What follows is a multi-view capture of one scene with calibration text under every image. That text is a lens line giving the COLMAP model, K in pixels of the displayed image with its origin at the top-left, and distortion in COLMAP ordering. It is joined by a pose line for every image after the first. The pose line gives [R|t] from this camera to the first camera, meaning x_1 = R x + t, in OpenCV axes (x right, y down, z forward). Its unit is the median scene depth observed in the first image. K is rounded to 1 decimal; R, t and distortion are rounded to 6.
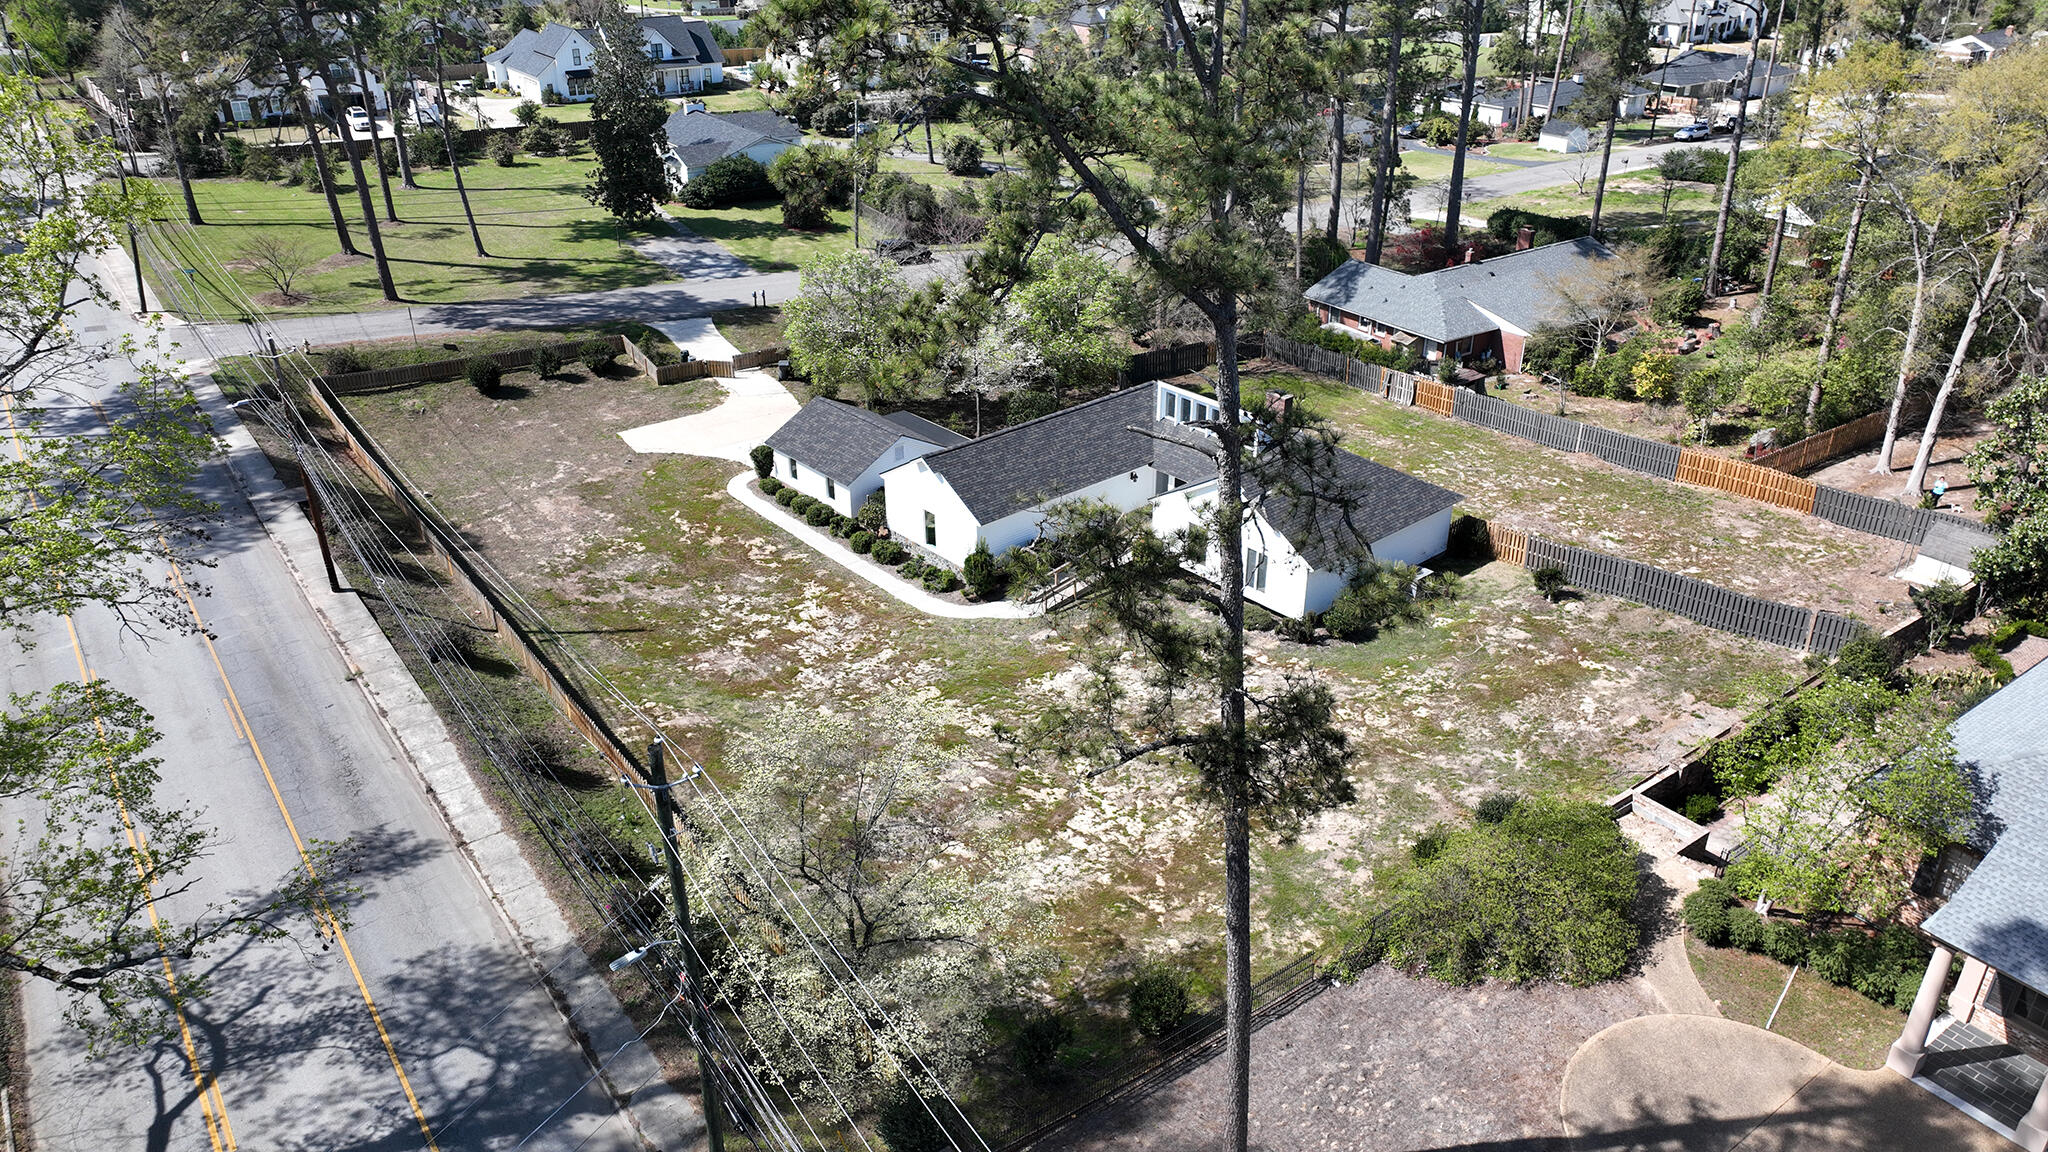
lens RADIAL K [[1436.1, 0, 1024.0], [0, 1436.1, 576.0], [0, 0, 1]] dist [-0.004223, 0.016130]
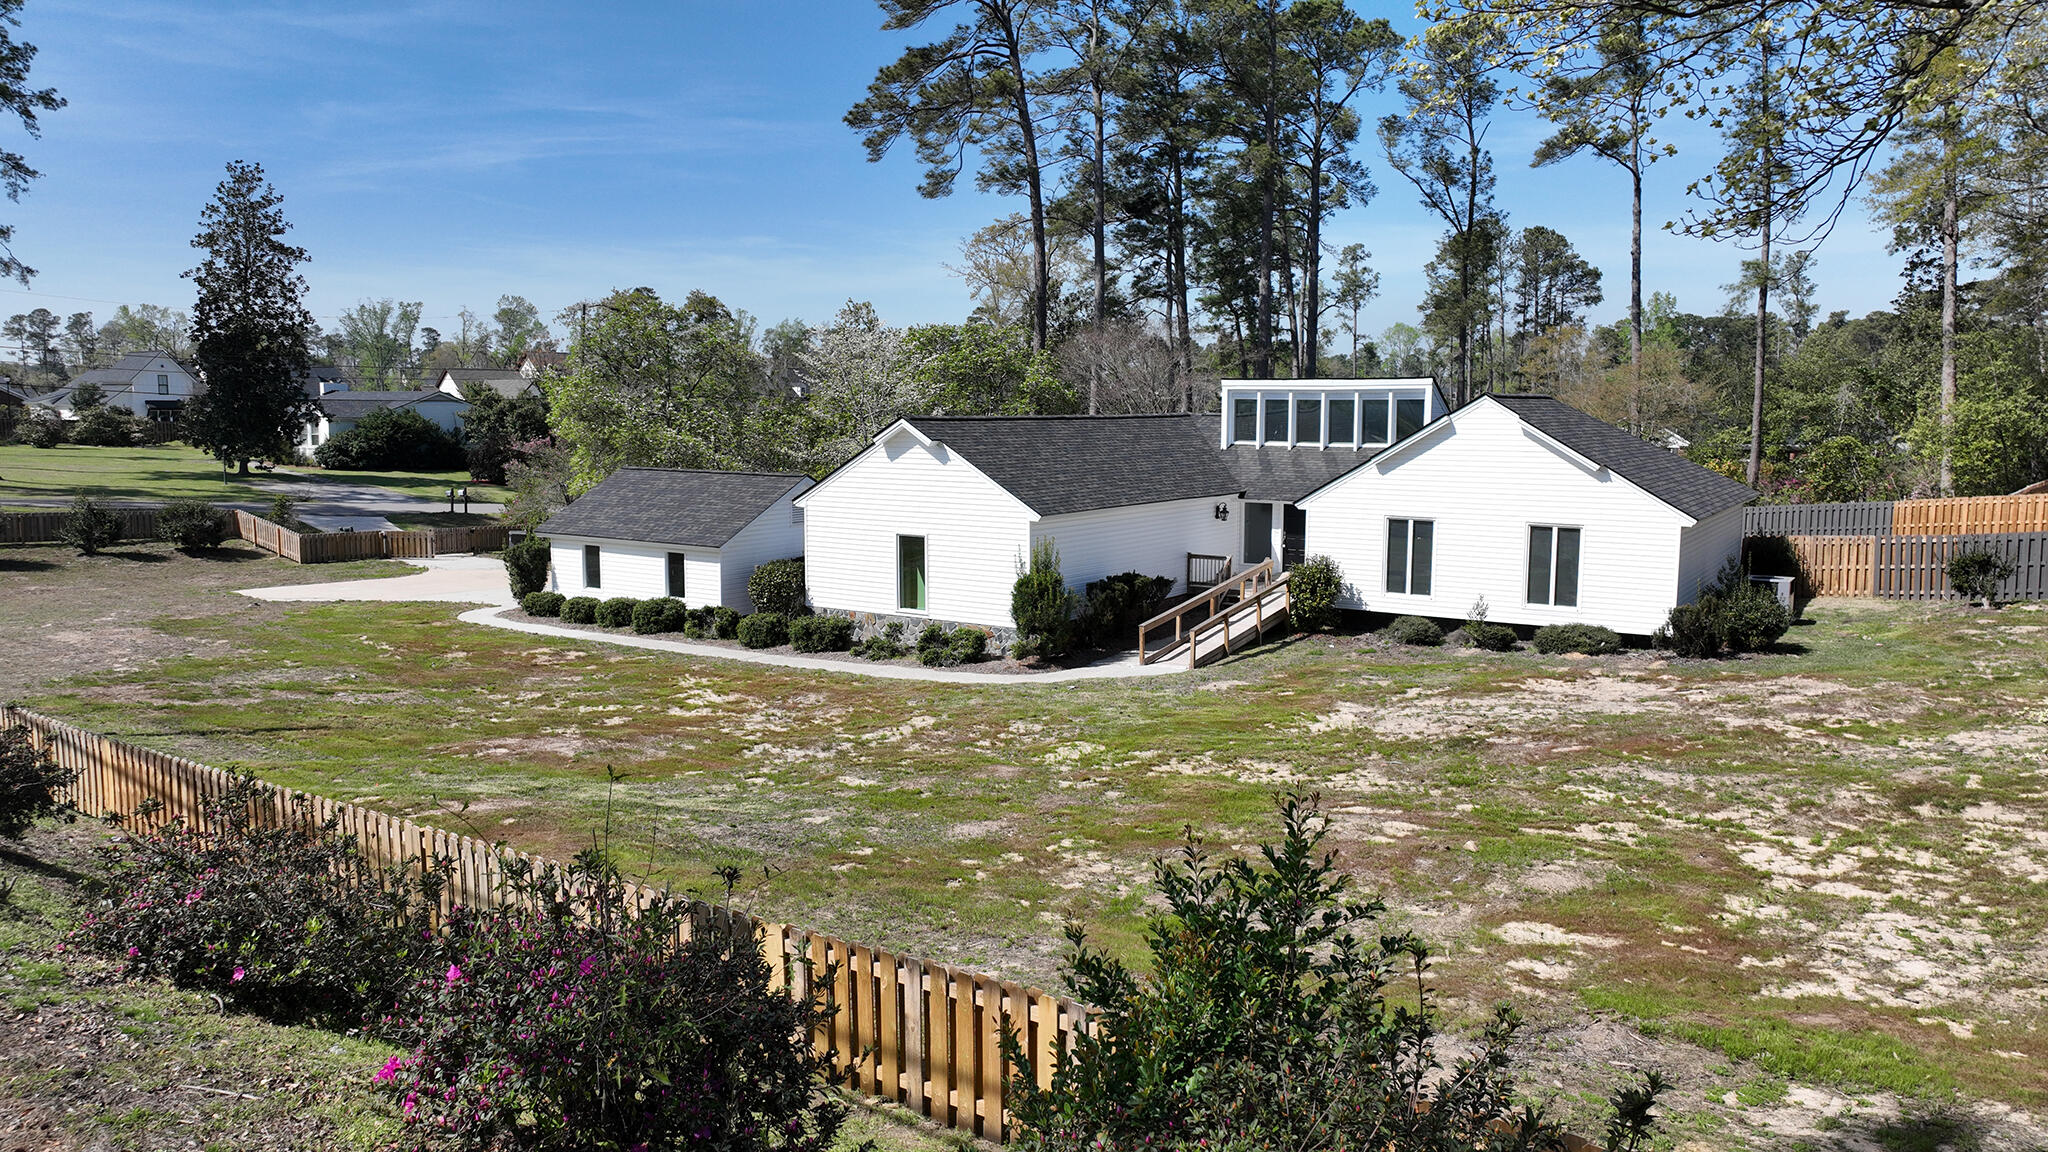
lens RADIAL K [[1436.1, 0, 1024.0], [0, 1436.1, 576.0], [0, 0, 1]] dist [-0.004223, 0.016130]
pose [[0.964360, -0.026380, 0.263275, -0.154014], [0.116450, 0.935785, -0.332785, 0.138668], [-0.237590, 0.351583, 0.905506, 0.488463]]
